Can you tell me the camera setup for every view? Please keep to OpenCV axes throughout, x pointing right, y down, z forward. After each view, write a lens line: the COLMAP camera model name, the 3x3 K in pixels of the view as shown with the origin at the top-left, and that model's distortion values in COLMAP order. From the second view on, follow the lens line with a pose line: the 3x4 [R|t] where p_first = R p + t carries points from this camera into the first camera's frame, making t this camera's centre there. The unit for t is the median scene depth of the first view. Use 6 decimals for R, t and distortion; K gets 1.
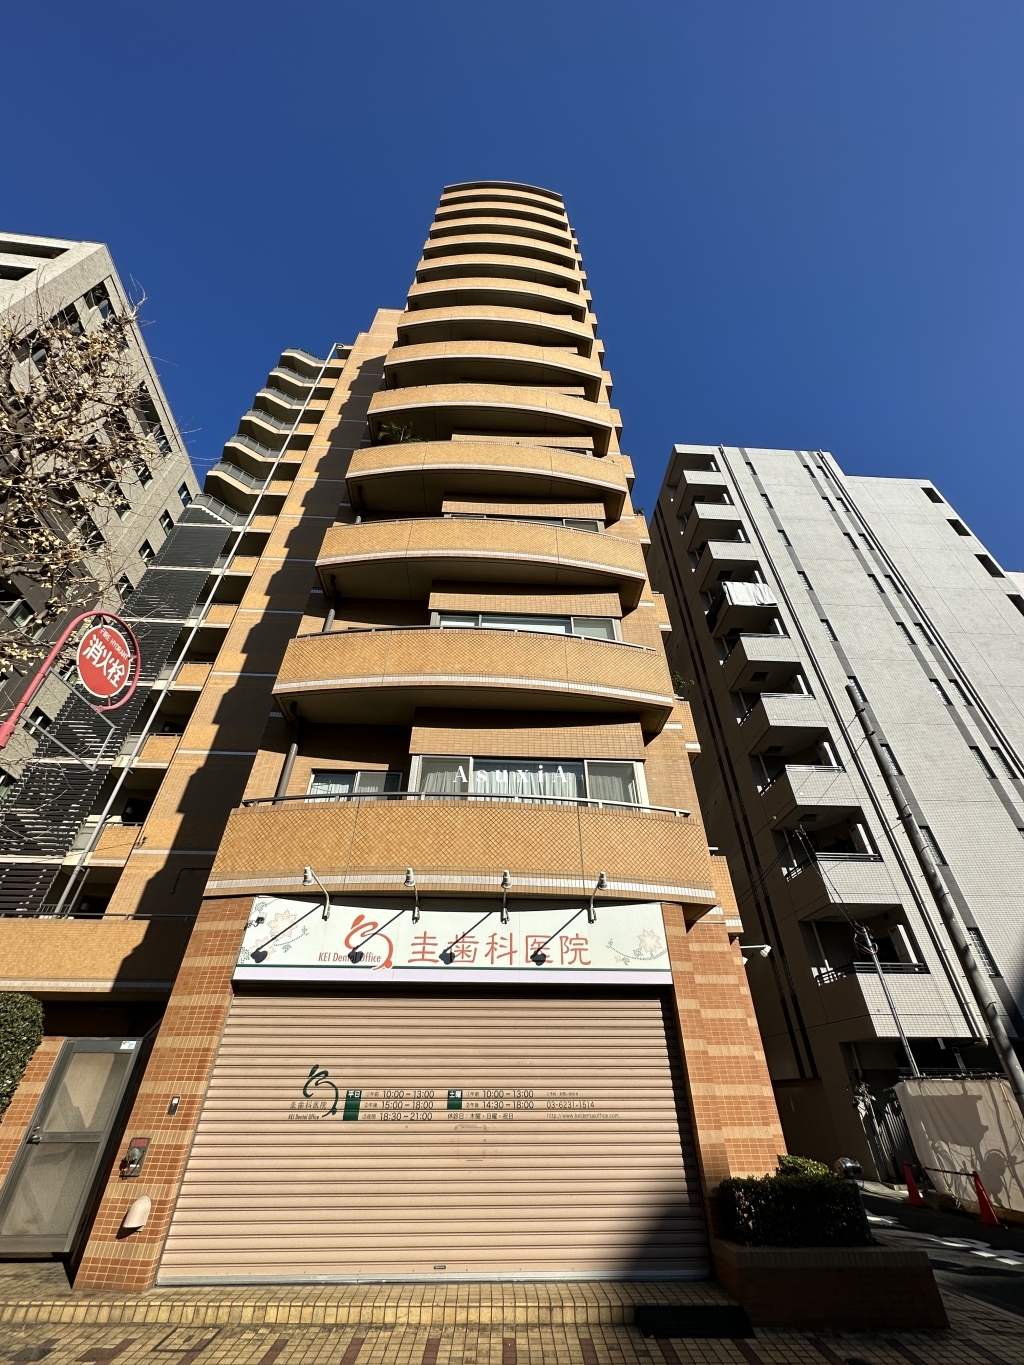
lens RADIAL K [[545.2, 0, 511.7], [0, 545.2, 683.8], [0, 0, 1]] dist [-0.003512, 0.000520]
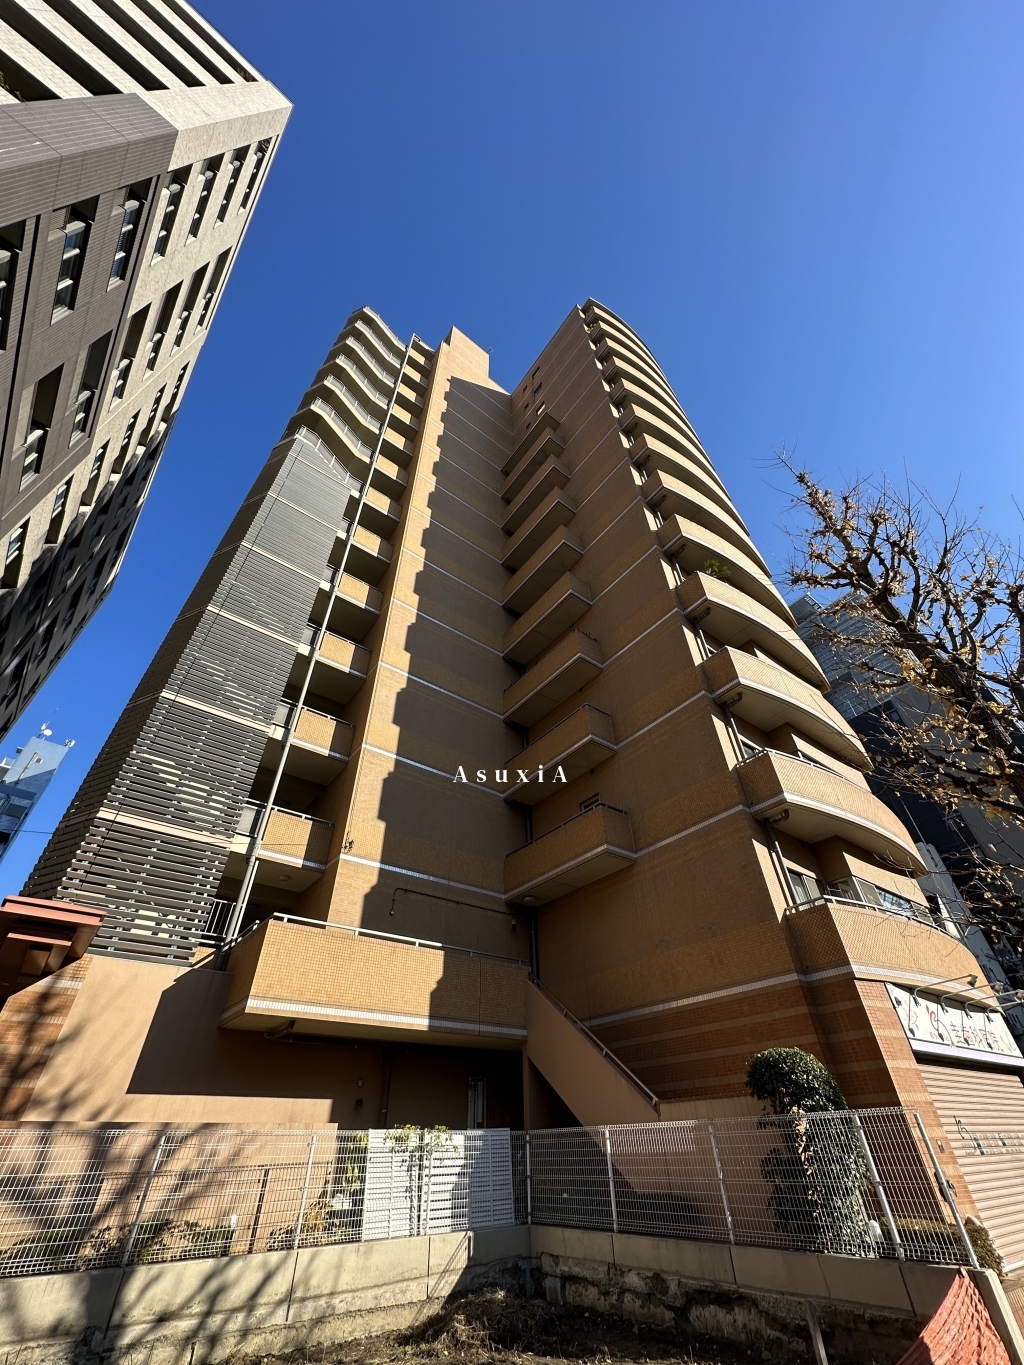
lens RADIAL K [[545.2, 0, 511.9], [0, 545.2, 681.0], [0, 0, 1]] dist [-0.003512, 0.000520]
pose [[0.826123, 0.356410, 0.436454, -1.171562], [-0.325740, 0.934085, -0.146216, 0.109768], [-0.459798, -0.021378, 0.887766, 0.145326]]
